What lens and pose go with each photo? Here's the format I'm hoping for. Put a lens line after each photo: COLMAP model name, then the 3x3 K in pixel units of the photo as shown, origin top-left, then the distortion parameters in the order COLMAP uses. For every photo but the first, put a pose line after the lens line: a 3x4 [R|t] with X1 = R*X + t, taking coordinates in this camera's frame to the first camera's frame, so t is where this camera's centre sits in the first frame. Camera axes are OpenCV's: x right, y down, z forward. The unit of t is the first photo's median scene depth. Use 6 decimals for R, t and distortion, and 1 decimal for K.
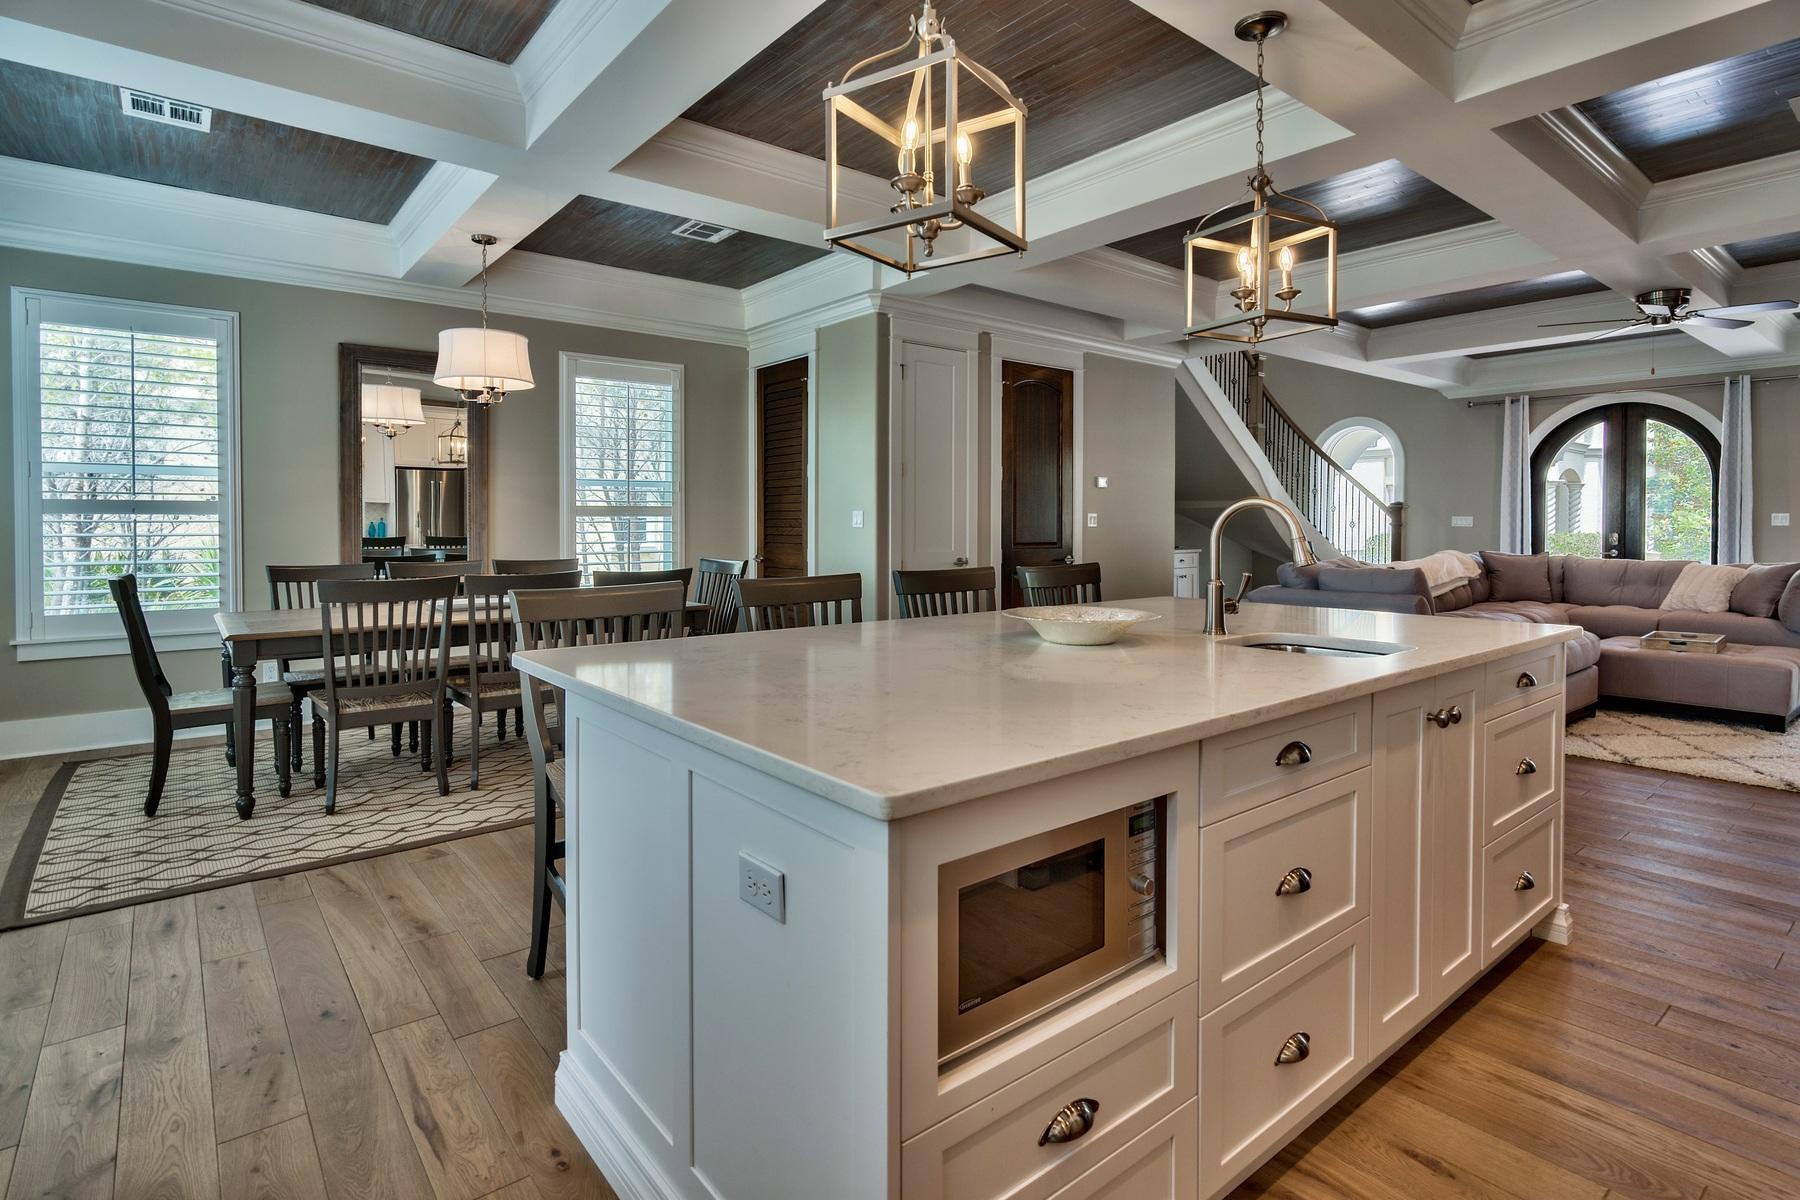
lens RADIAL K [[911.0, 0, 904.2], [0, 911.0, 531.8], [0, 0, 1]] dist [-0.005086, -0.000556]
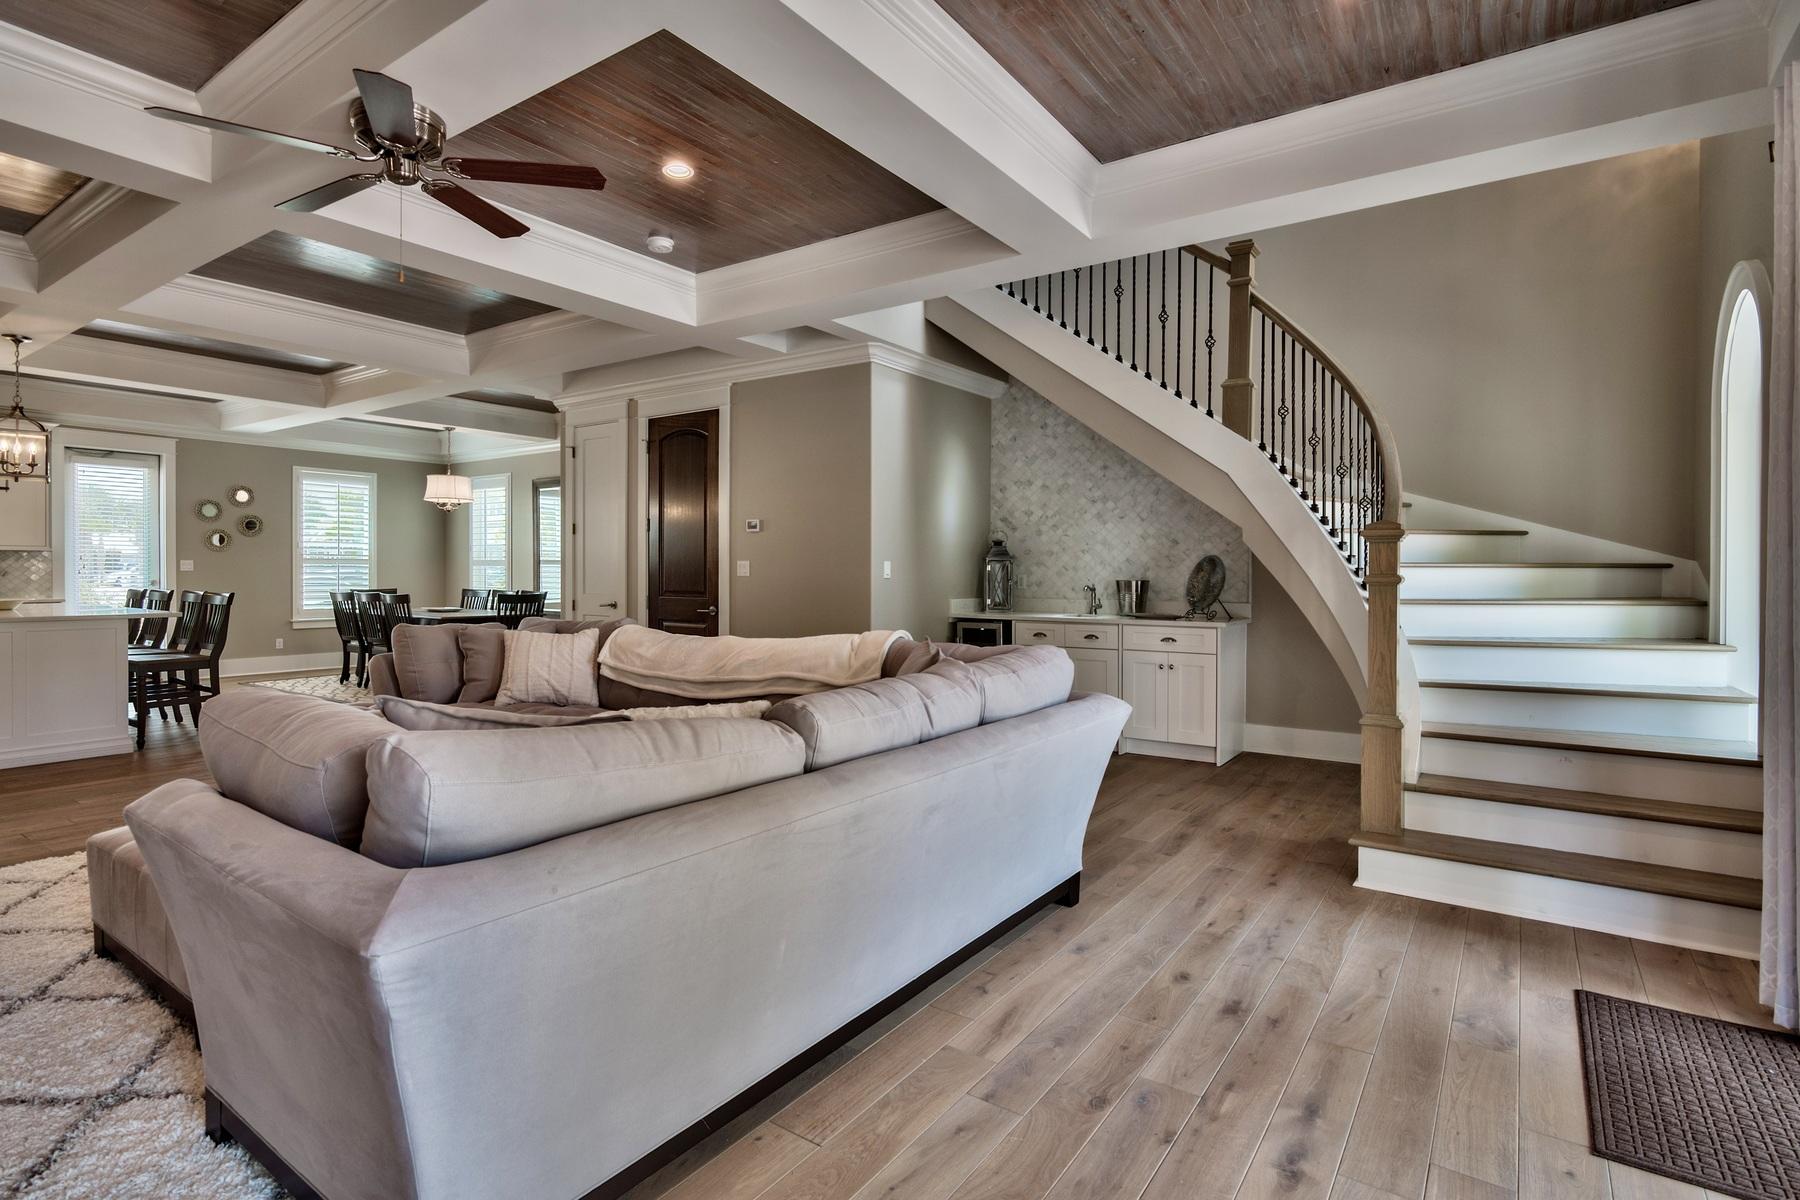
lens RADIAL K [[911.0, 0, 869.9], [0, 911.0, 578.2], [0, 0, 1]] dist [-0.005086, -0.000556]
pose [[0.248645, 0.007359, -0.968567, 1.096620], [-0.016580, 0.999857, 0.003340, -0.008478], [0.968453, 0.015228, 0.248732, 0.893804]]
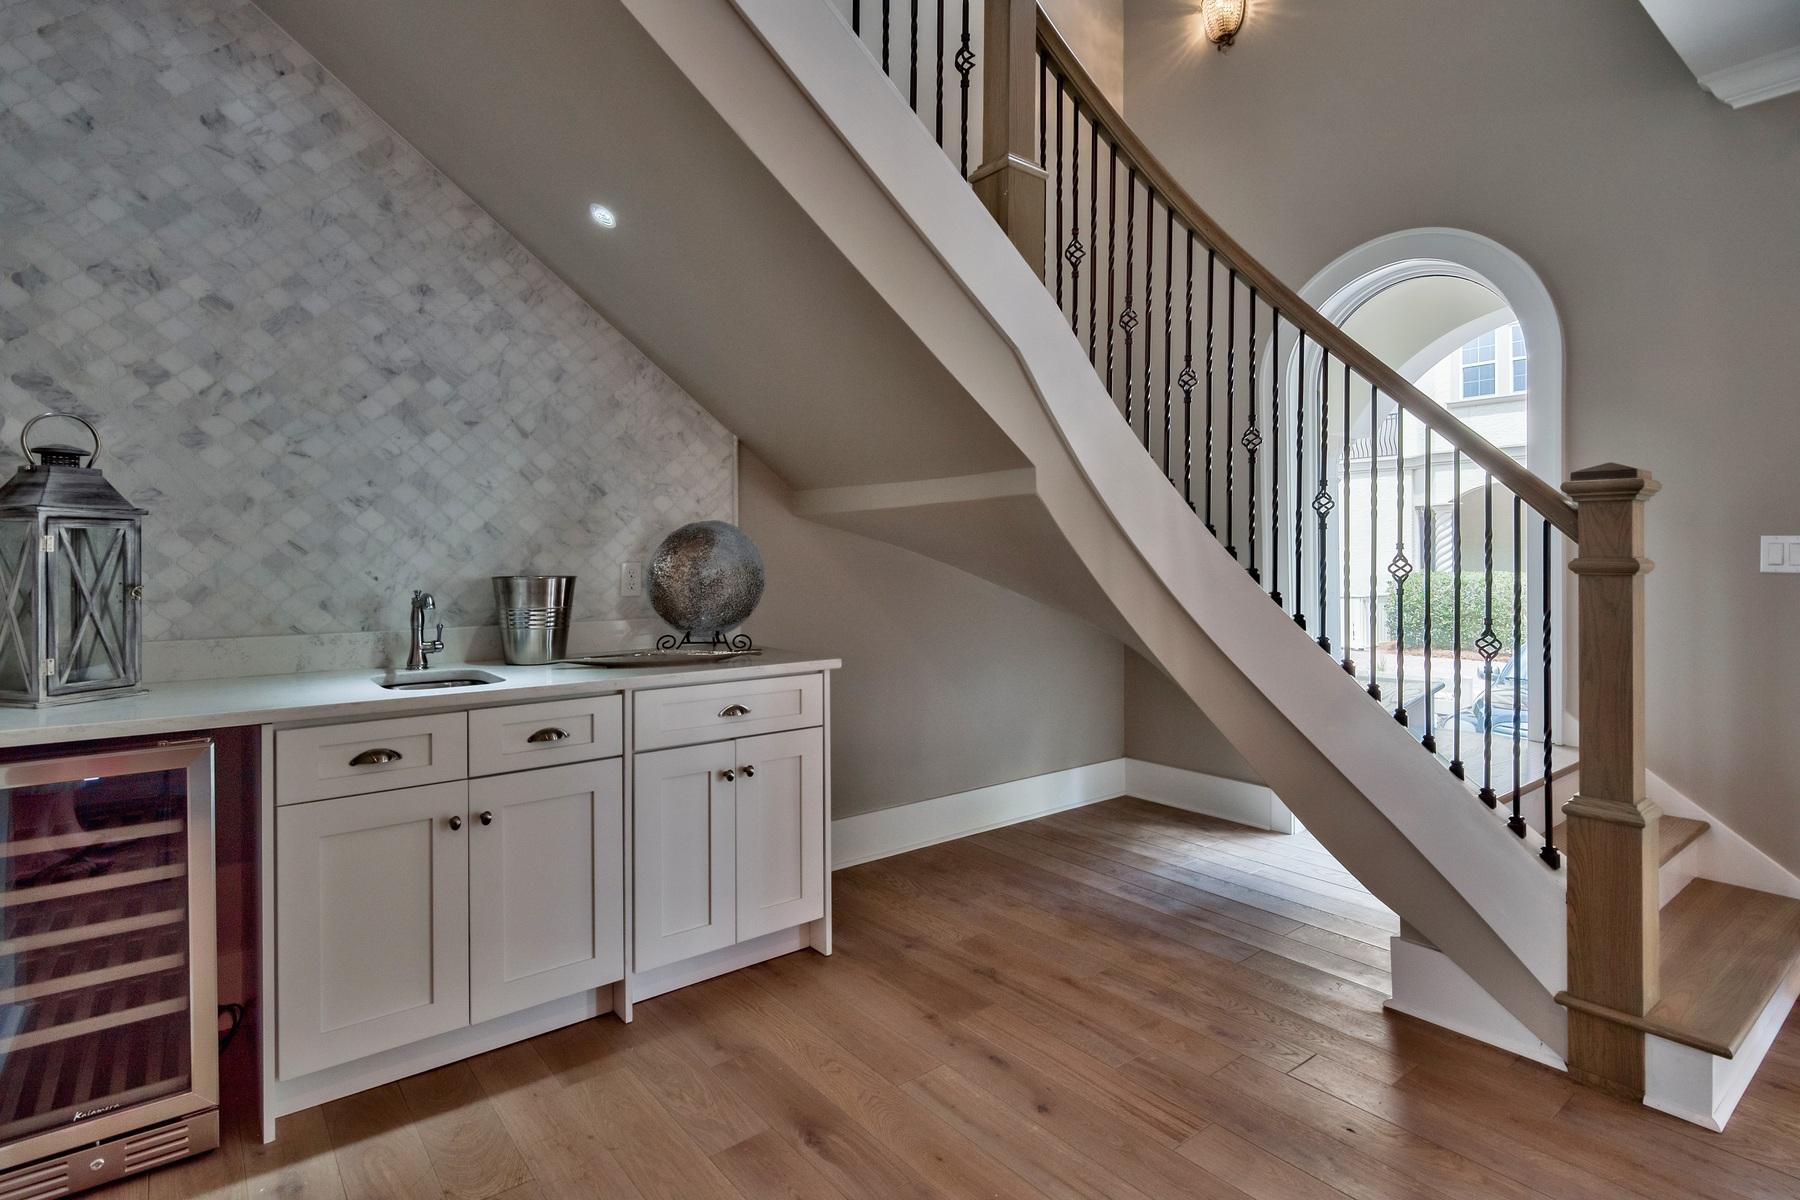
lens RADIAL K [[911.0, 0, 892.0], [0, 911.0, 554.4], [0, 0, 1]] dist [-0.005086, -0.000556]
pose [[0.999635, -0.002996, -0.026838, 0.483003], [0.002546, 0.999856, -0.016778, -0.010078], [0.026884, 0.016703, 0.999499, 0.993909]]
